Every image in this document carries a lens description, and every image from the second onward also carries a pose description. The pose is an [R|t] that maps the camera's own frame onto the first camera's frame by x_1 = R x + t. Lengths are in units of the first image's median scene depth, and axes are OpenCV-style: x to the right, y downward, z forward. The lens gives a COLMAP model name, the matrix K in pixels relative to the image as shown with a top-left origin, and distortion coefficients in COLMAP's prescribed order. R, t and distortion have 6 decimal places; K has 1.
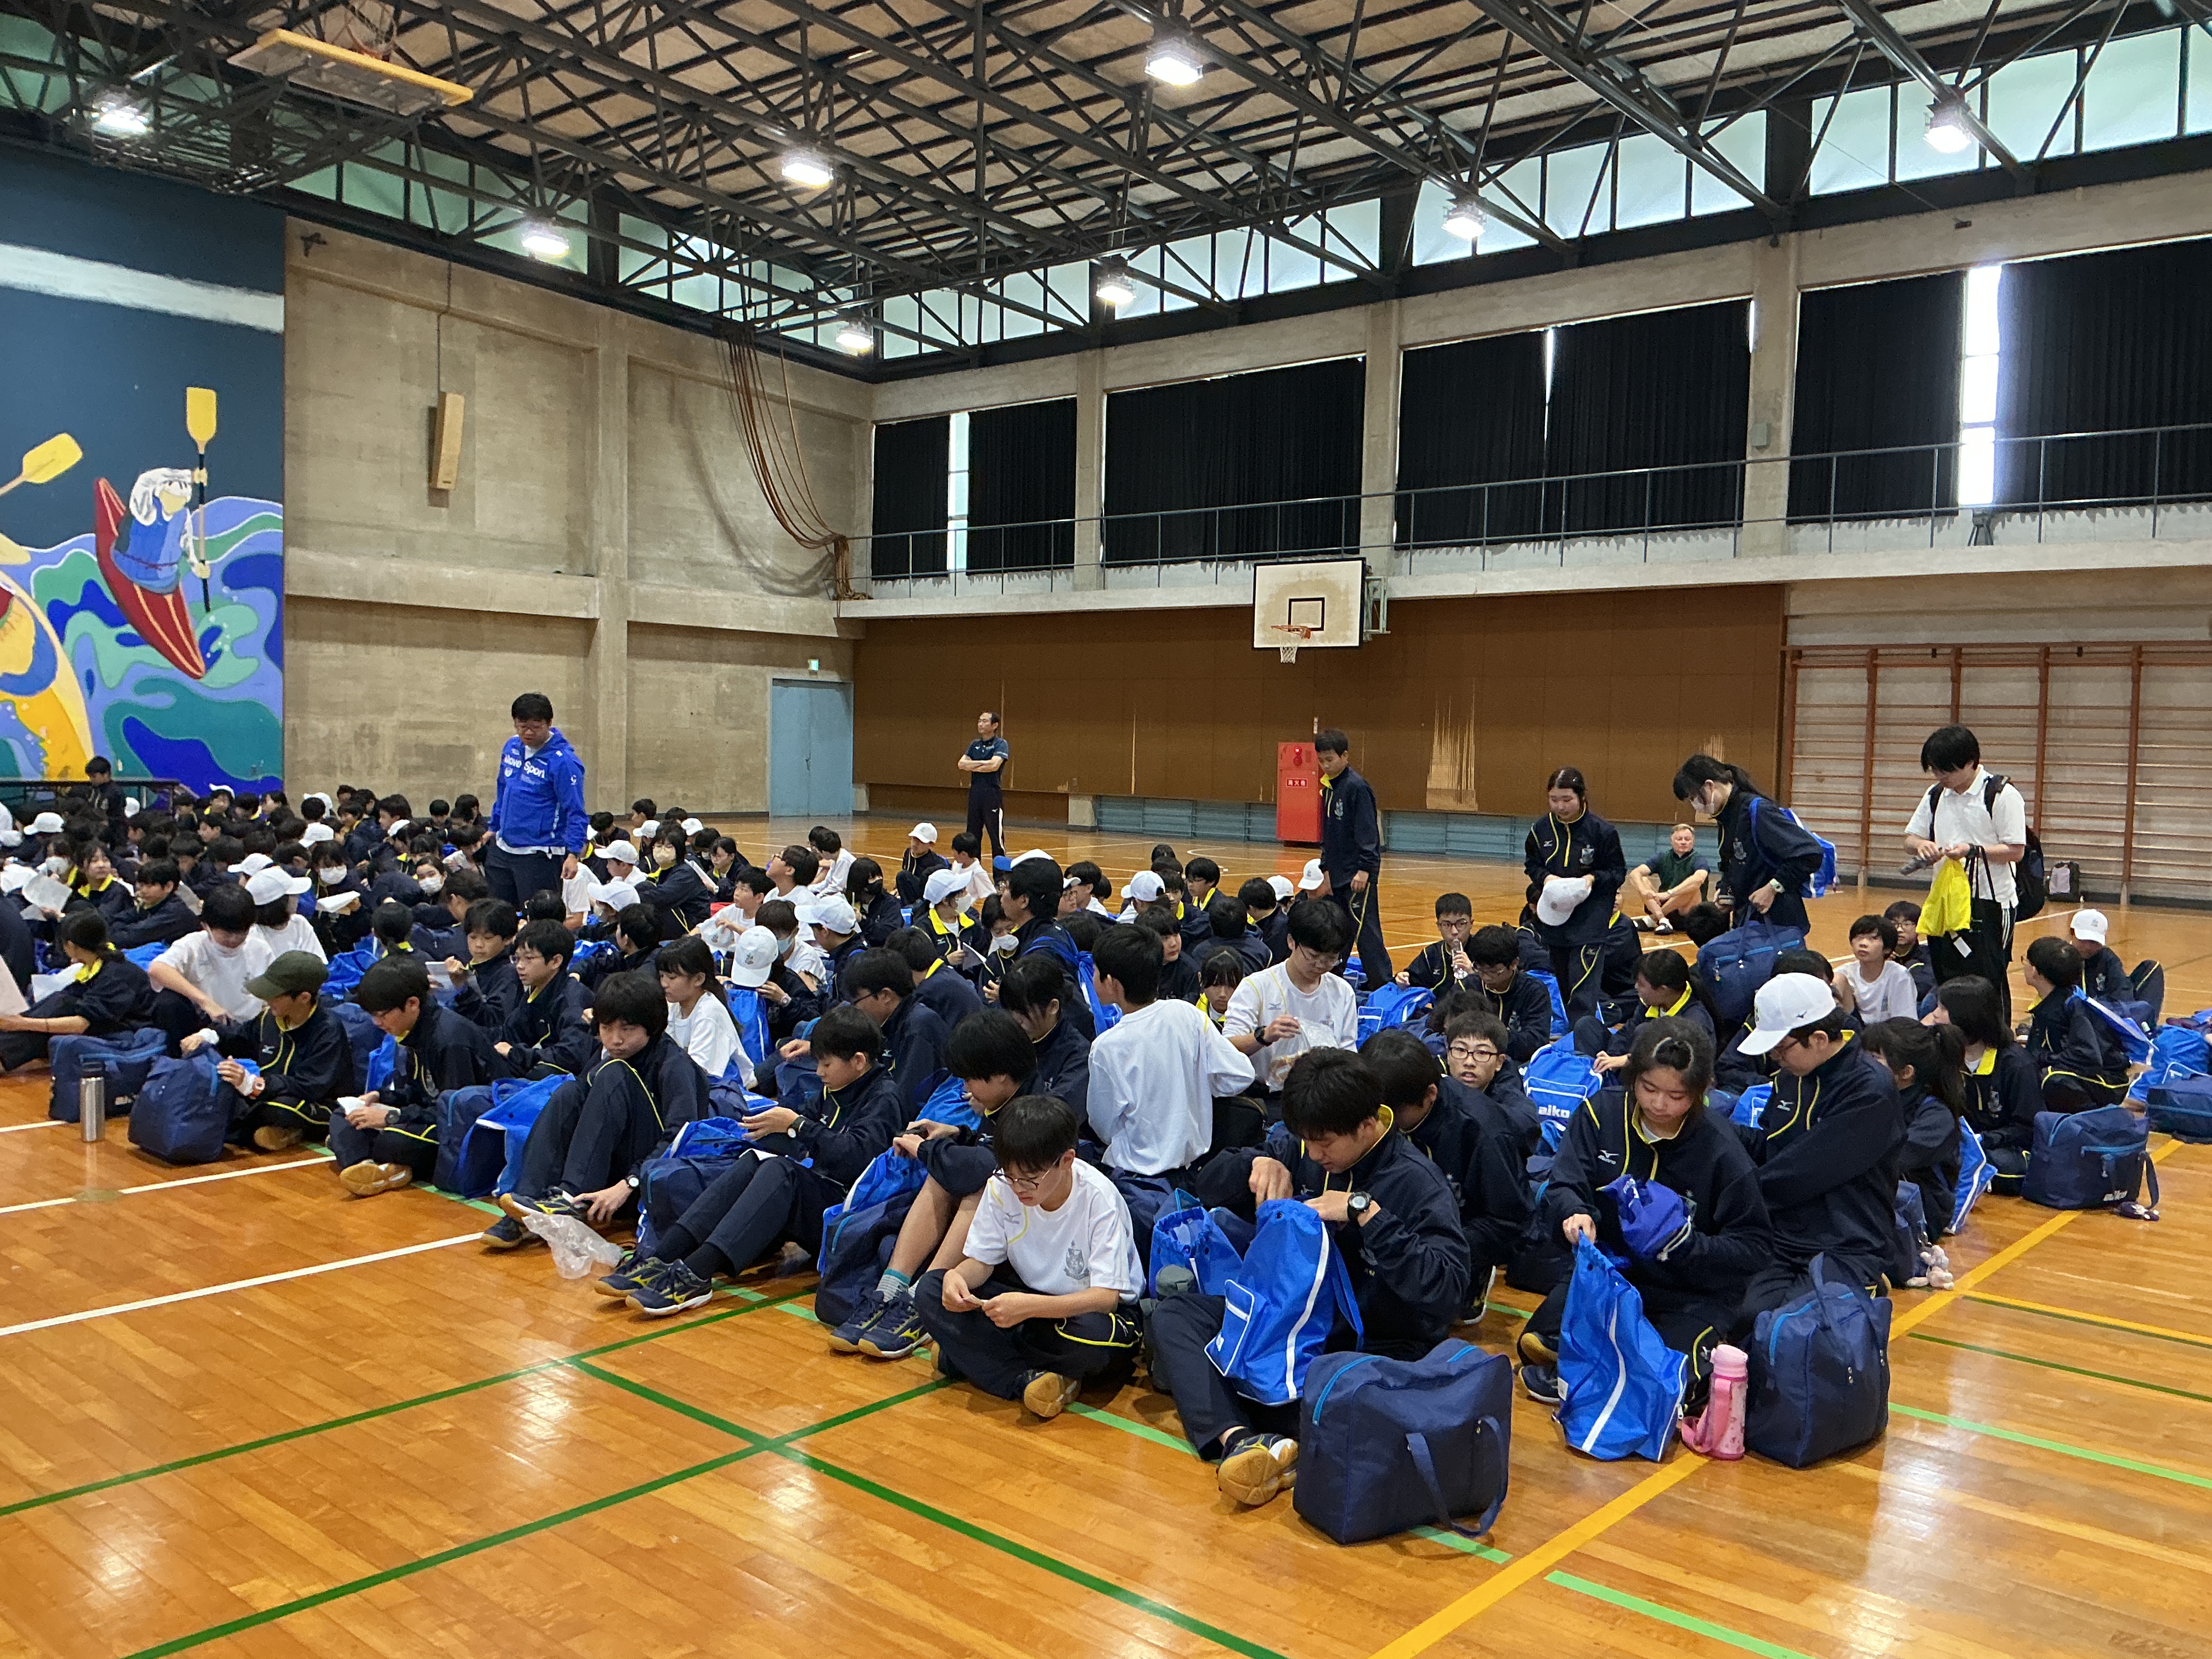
lens RADIAL K [[1873.6, 0, 1155.9], [0, 1873.6, 823.3], [0, 0, 1]] dist [0.153422, -0.300475]
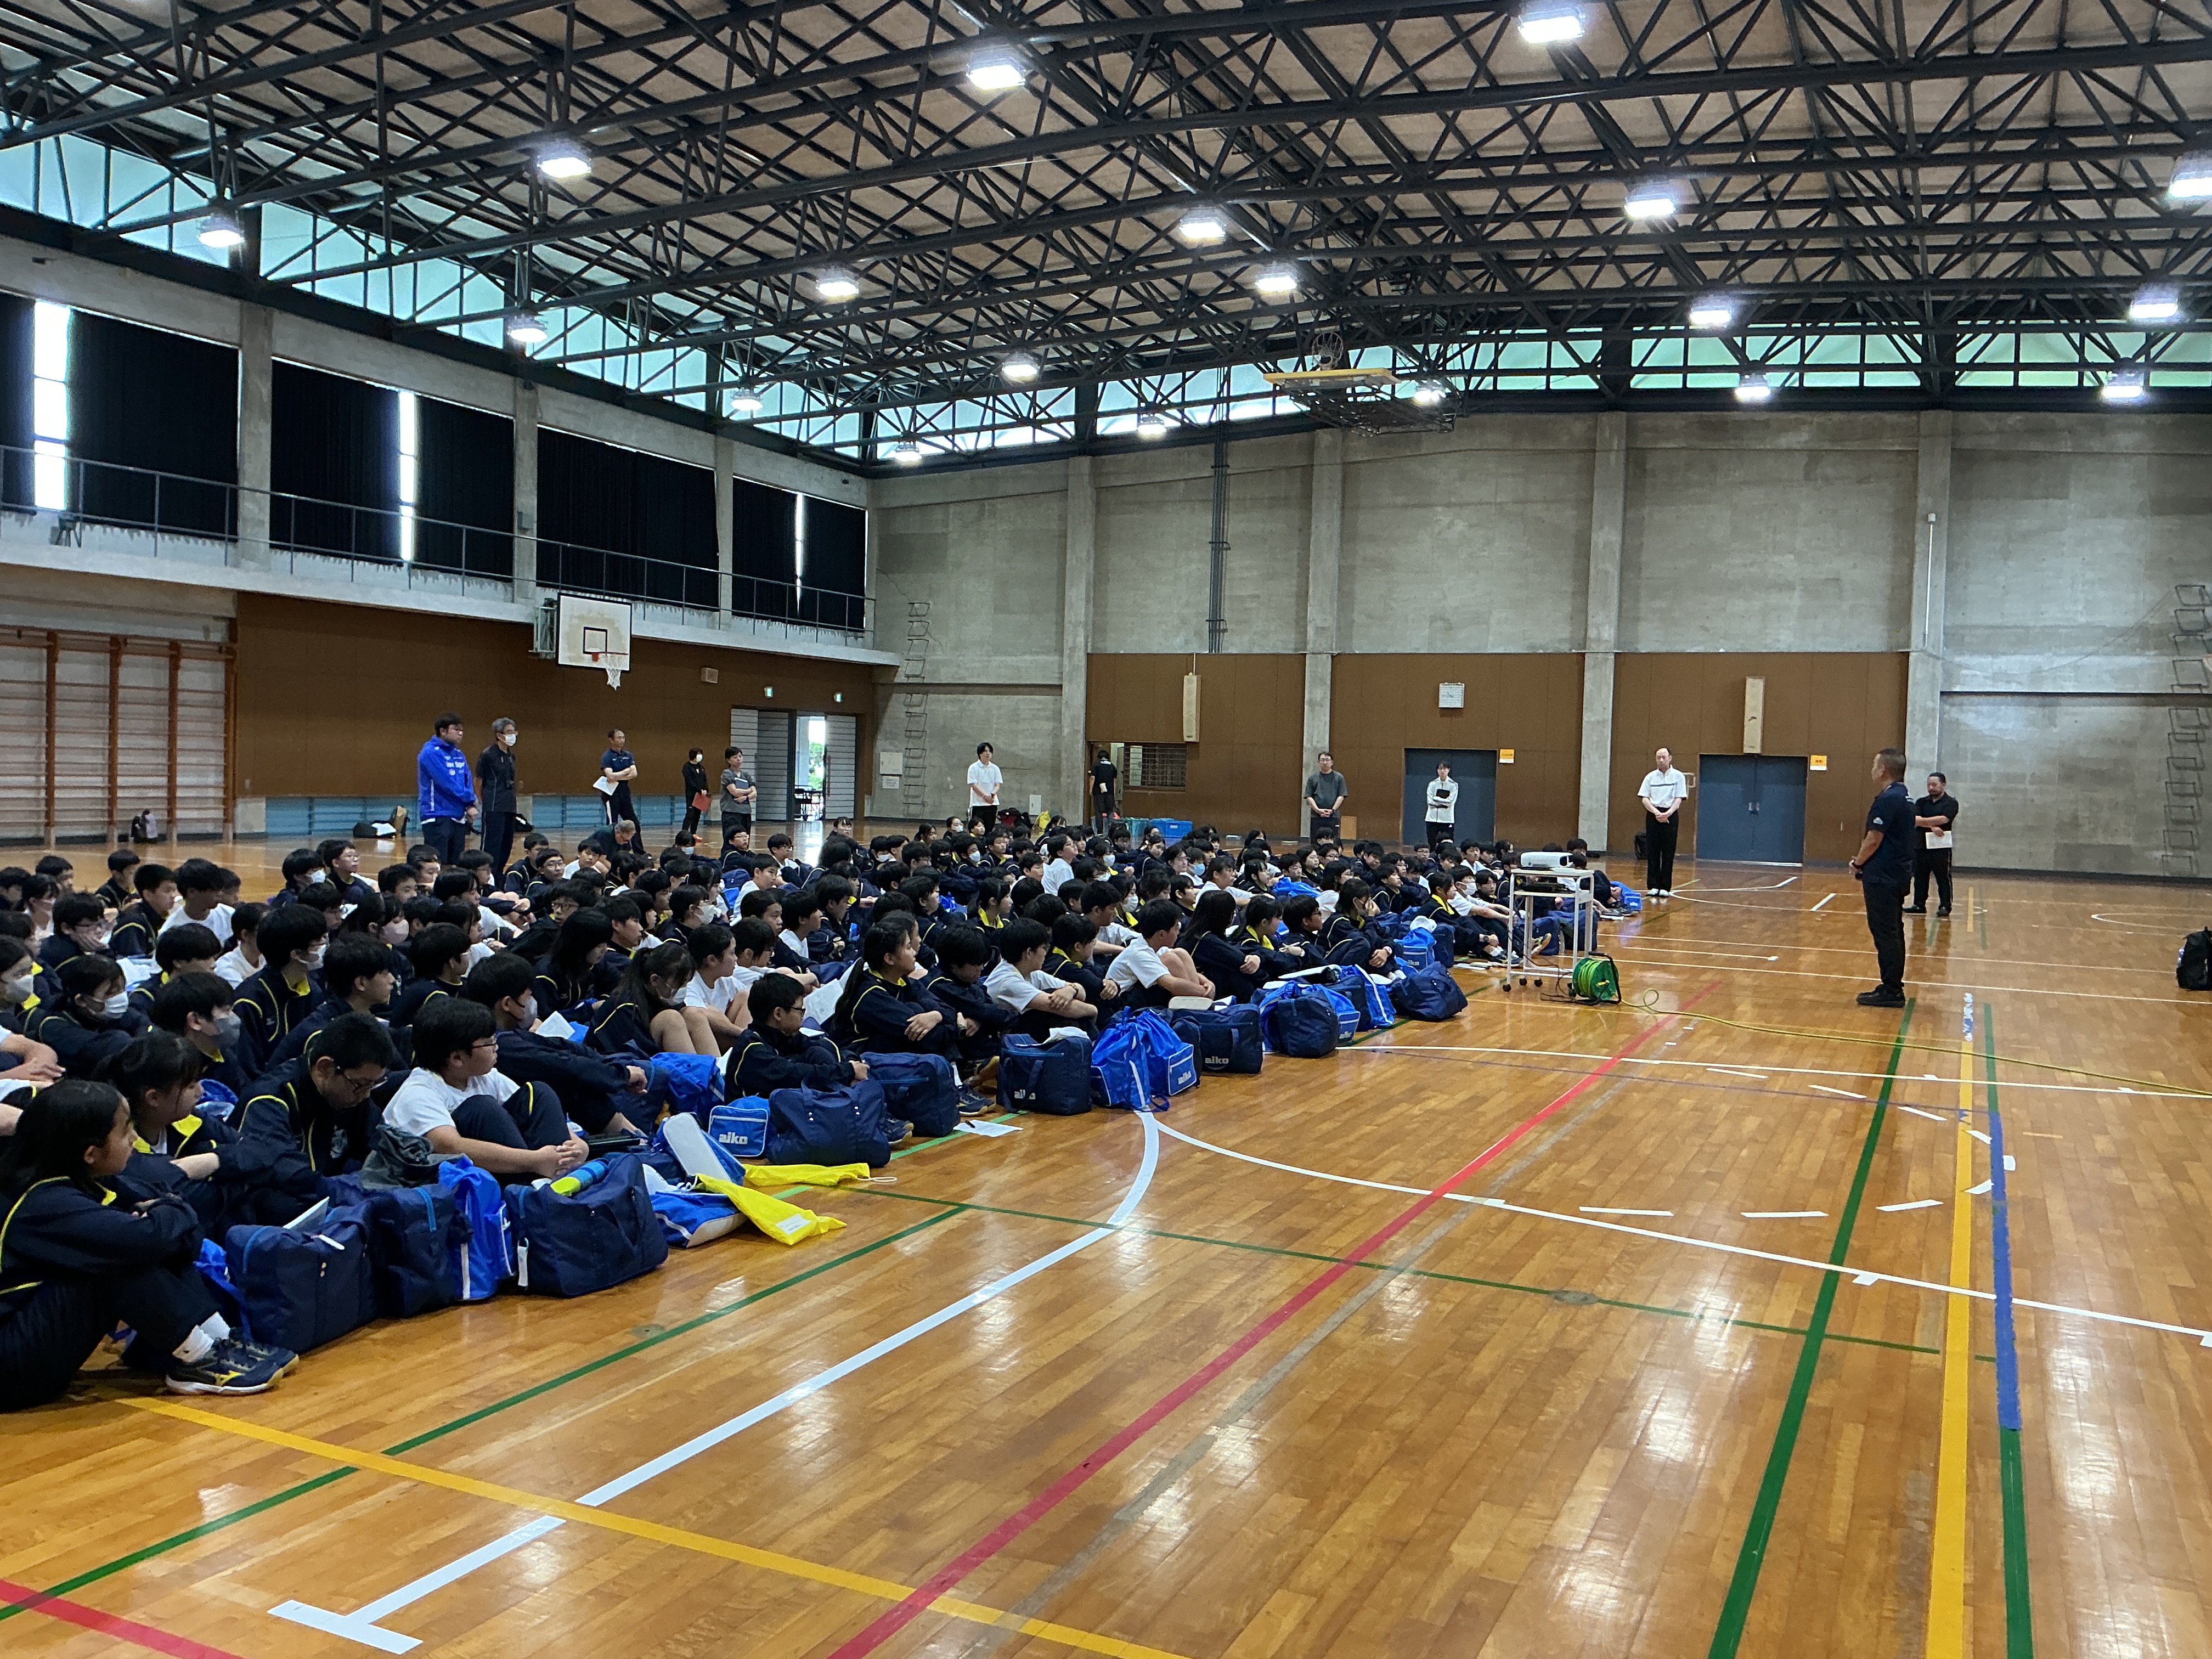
lens RADIAL K [[1780.8, 0, 1106.0], [0, 1780.8, 829.5], [0, 0, 1]] dist [0.129402, -0.295778]
pose [[-0.264693, -0.068027, 0.961930, -0.812104], [0.001948, 0.997469, 0.071077, -0.050230], [-0.964331, 0.020687, -0.263891, 0.694537]]
